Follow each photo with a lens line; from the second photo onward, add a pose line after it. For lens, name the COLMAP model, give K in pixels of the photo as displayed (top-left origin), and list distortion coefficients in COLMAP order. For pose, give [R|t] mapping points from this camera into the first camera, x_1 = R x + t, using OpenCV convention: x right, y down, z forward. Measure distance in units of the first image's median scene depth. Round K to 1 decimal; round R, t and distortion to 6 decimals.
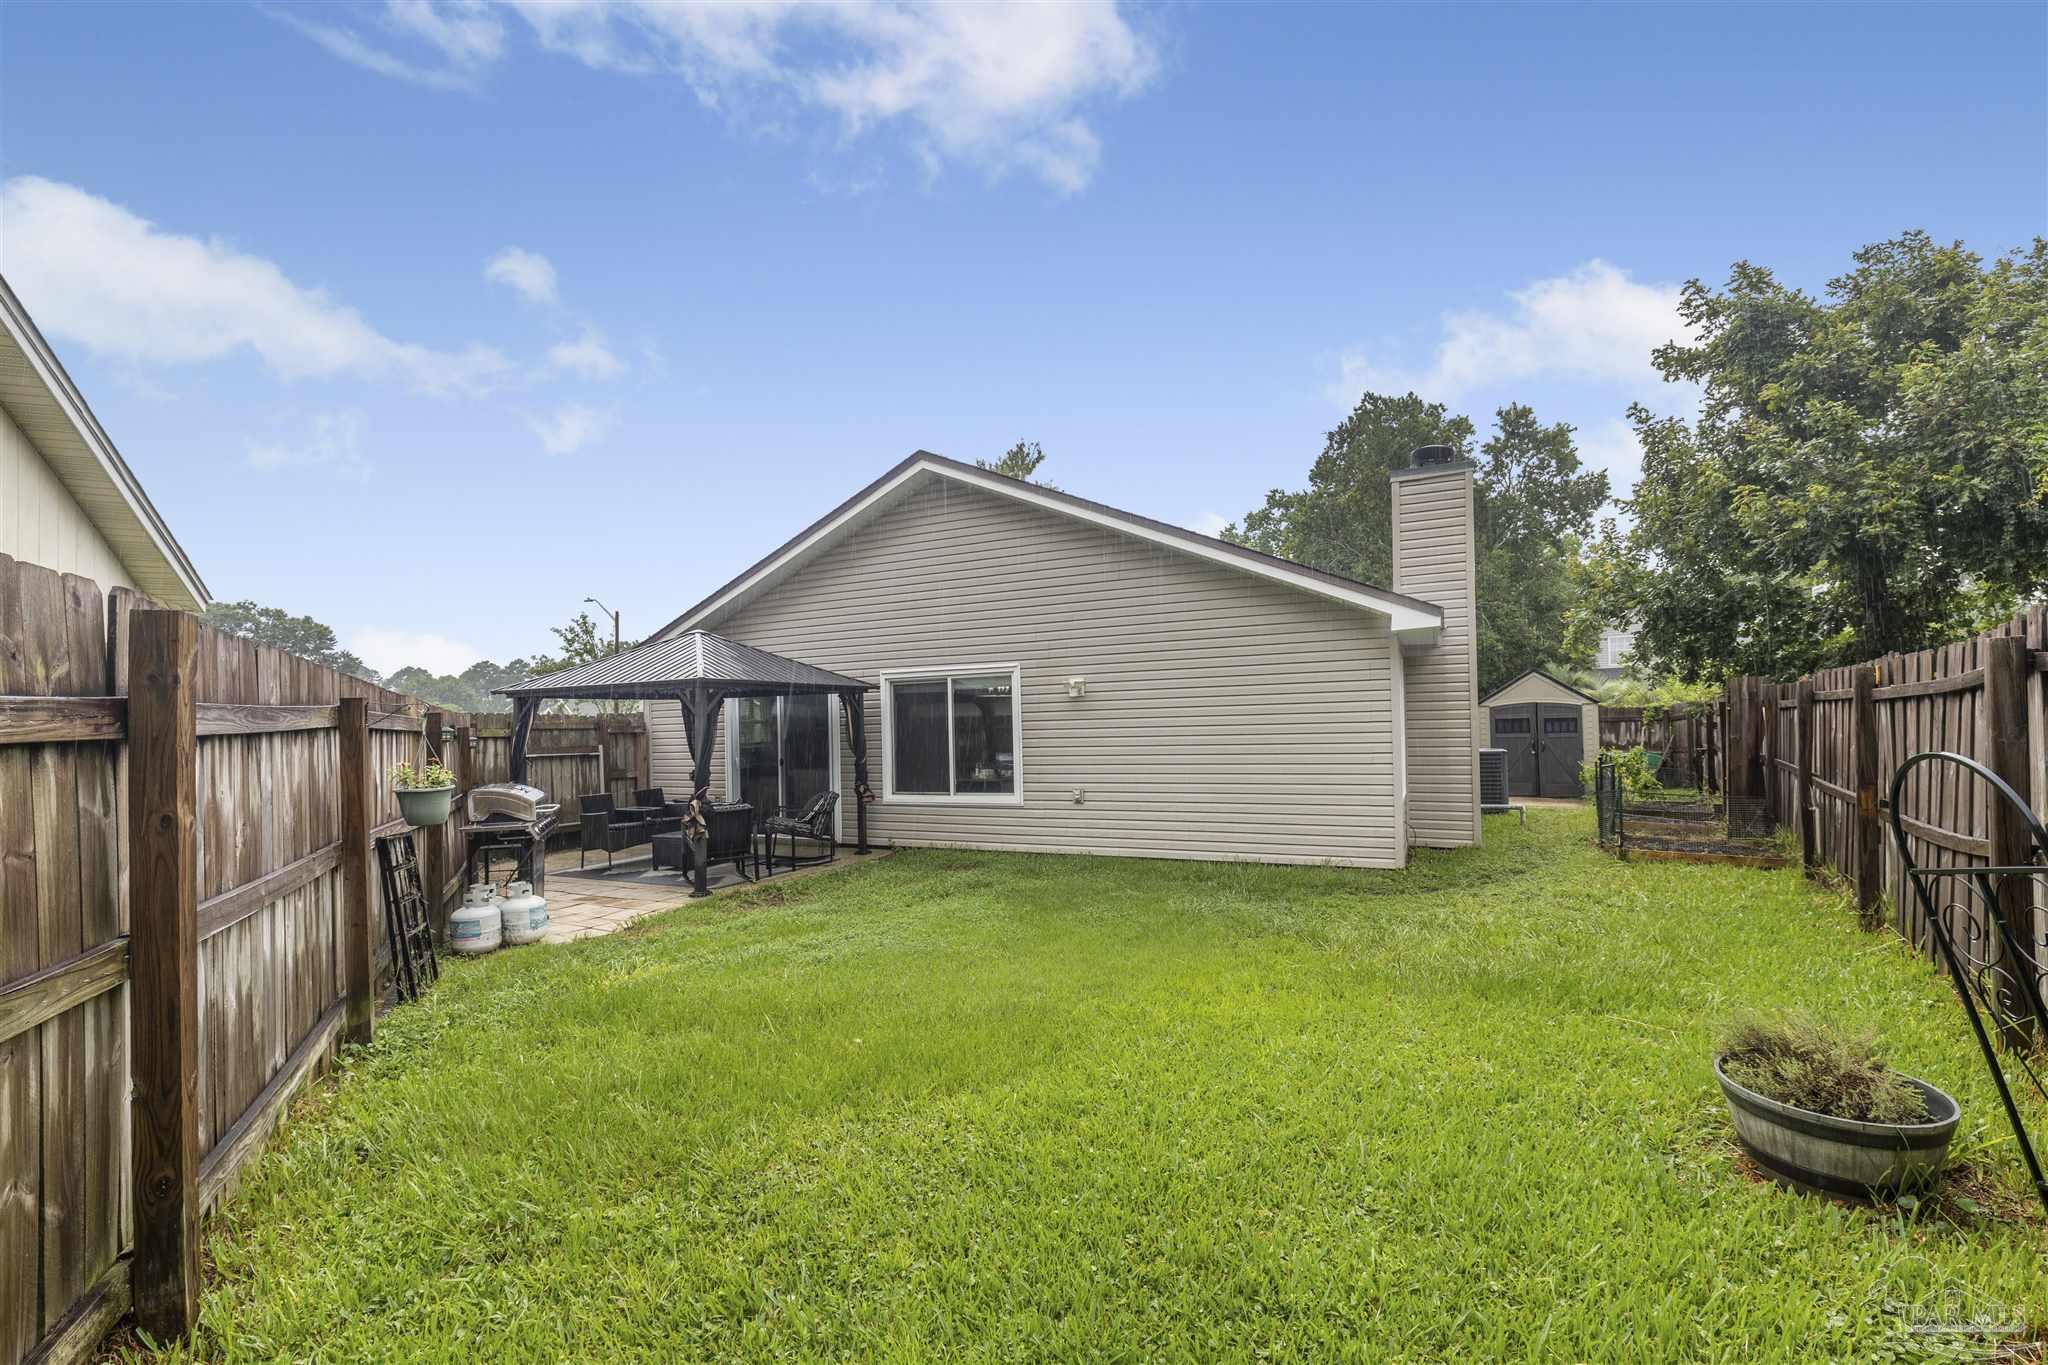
lens RADIAL K [[870.5, 0, 1020.7], [0, 870.5, 735.7], [0, 0, 1]] dist [0.003241, 0.000209]
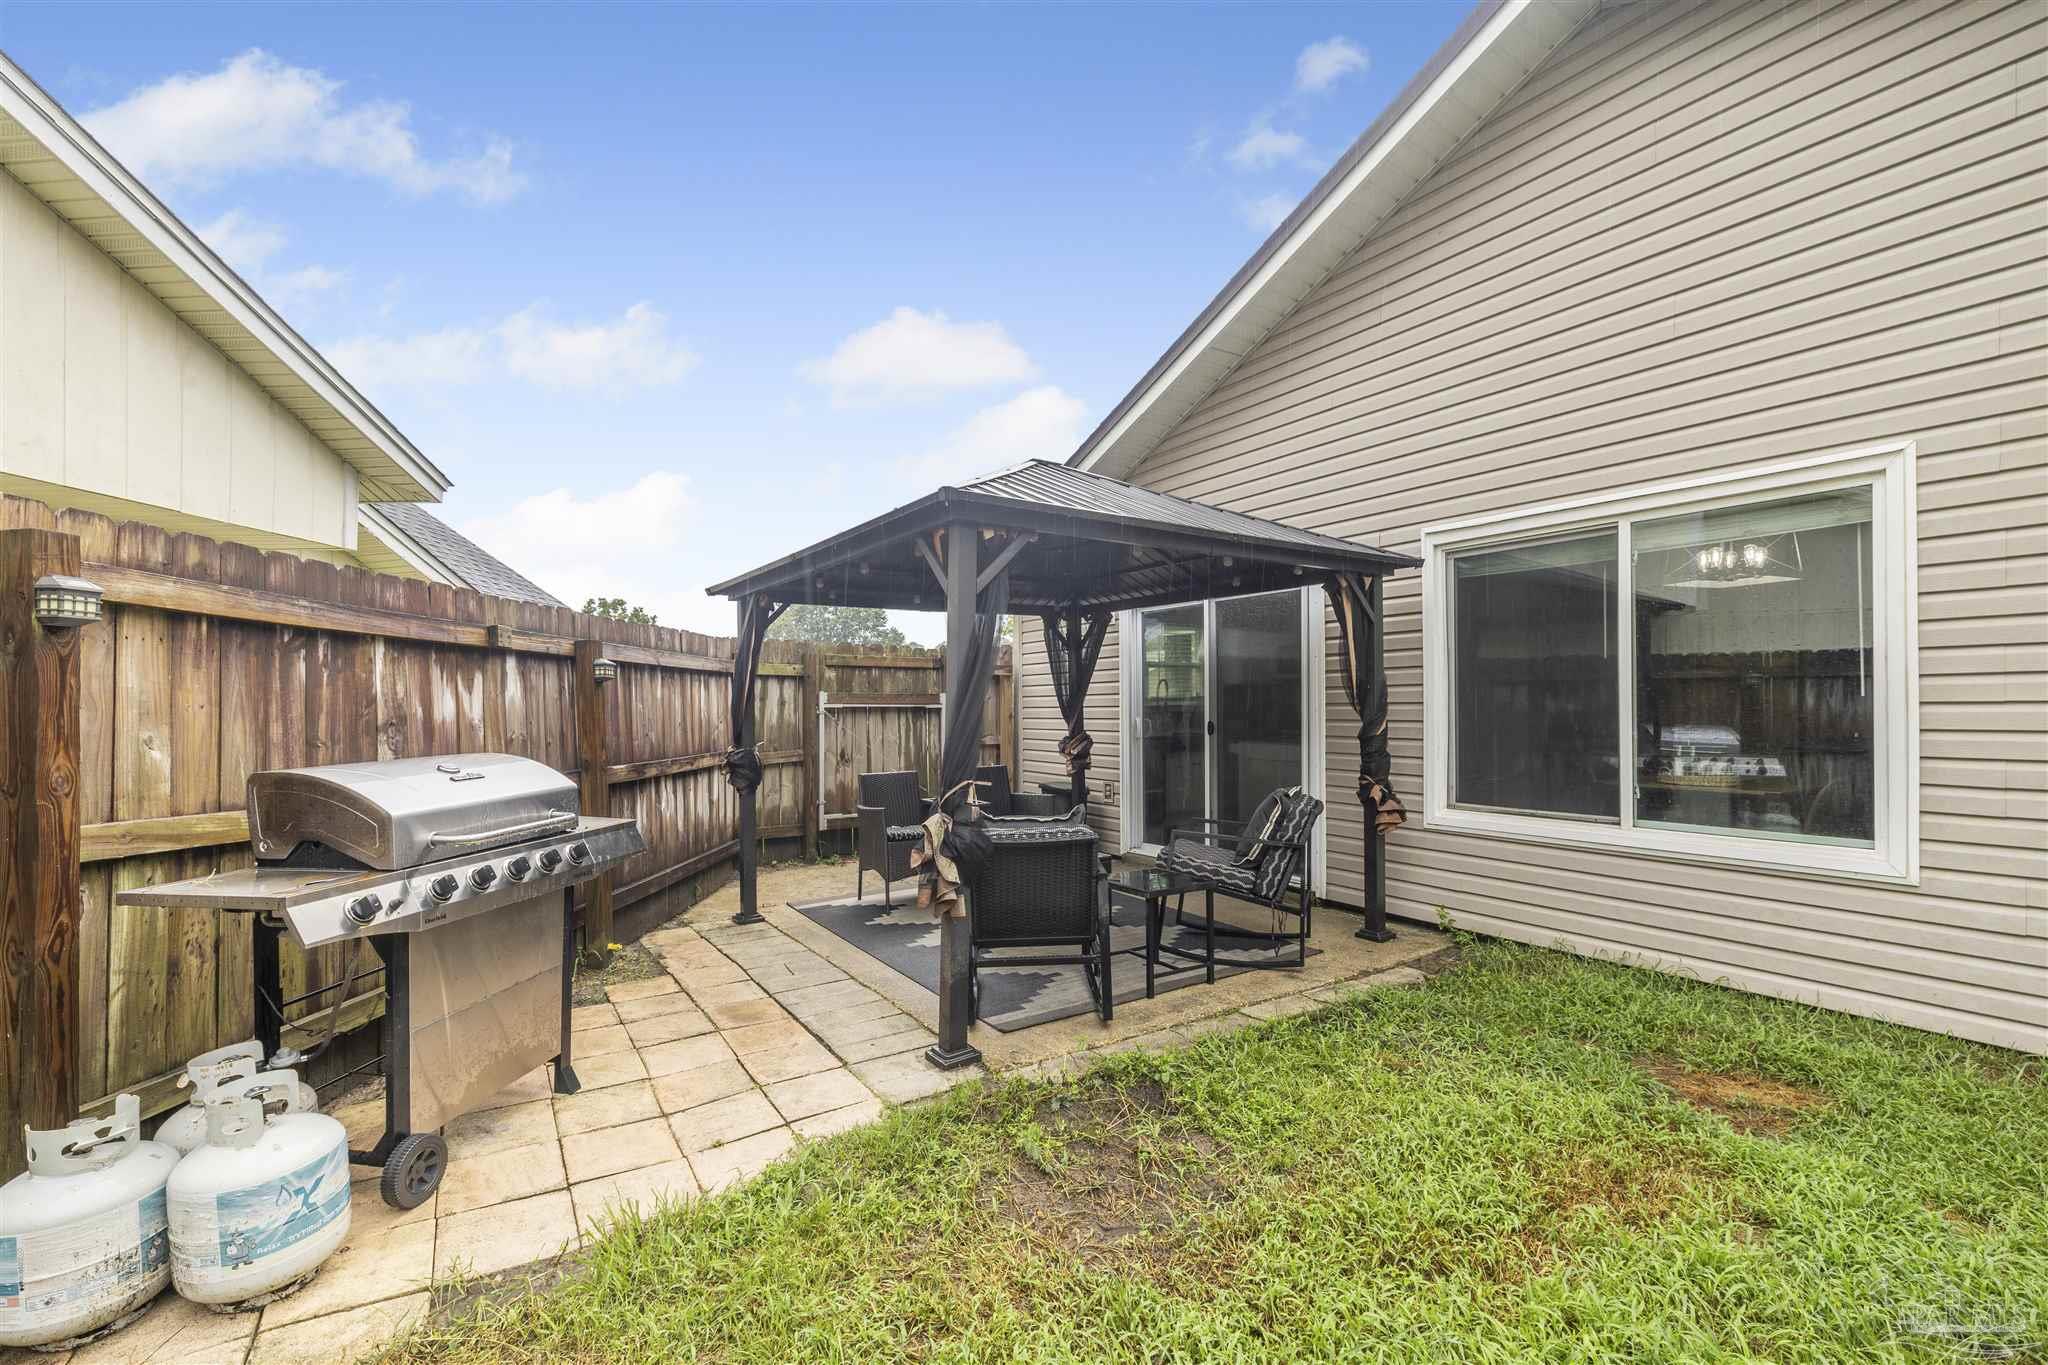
lens RADIAL K [[870.5, 0, 1010.8], [0, 870.5, 697.7], [0, 0, 1]] dist [0.003241, 0.000209]
pose [[0.855726, 0.012554, -0.517277, -0.110855], [-0.017352, 0.999840, -0.004440, 0.017526], [0.517138, 0.012775, 0.855807, 0.514059]]
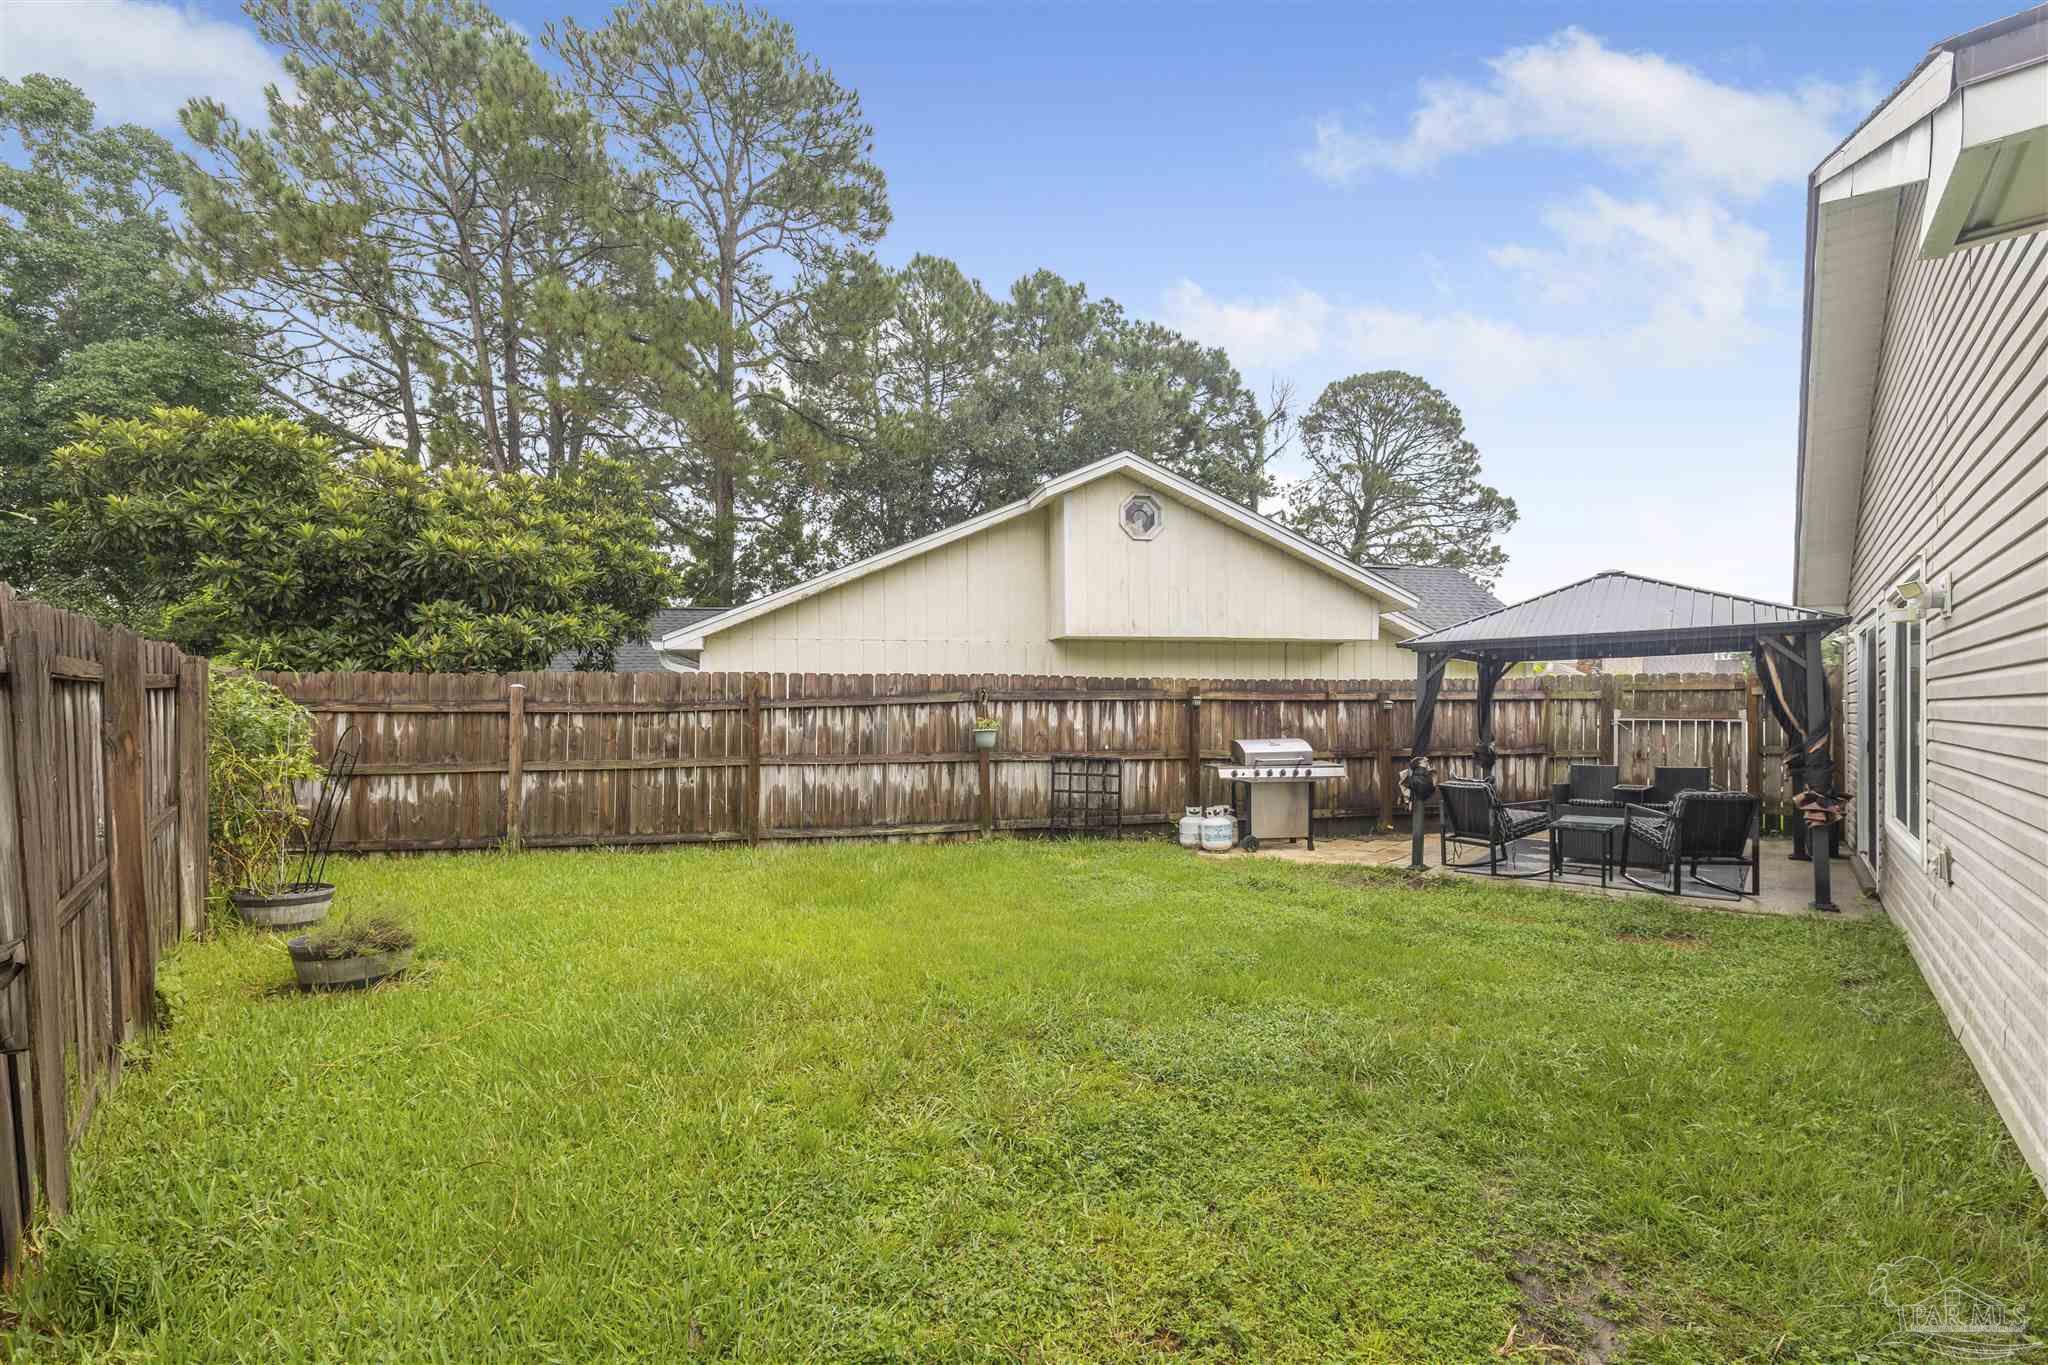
lens RADIAL K [[870.5, 0, 1022.2], [0, 870.5, 691.7], [0, 0, 1]] dist [0.003241, 0.000209]
pose [[-0.255236, 0.009754, -0.966830, 0.502122], [0.006016, 0.999946, 0.008500, -0.018546], [0.966860, -0.003647, -0.255281, 0.621351]]
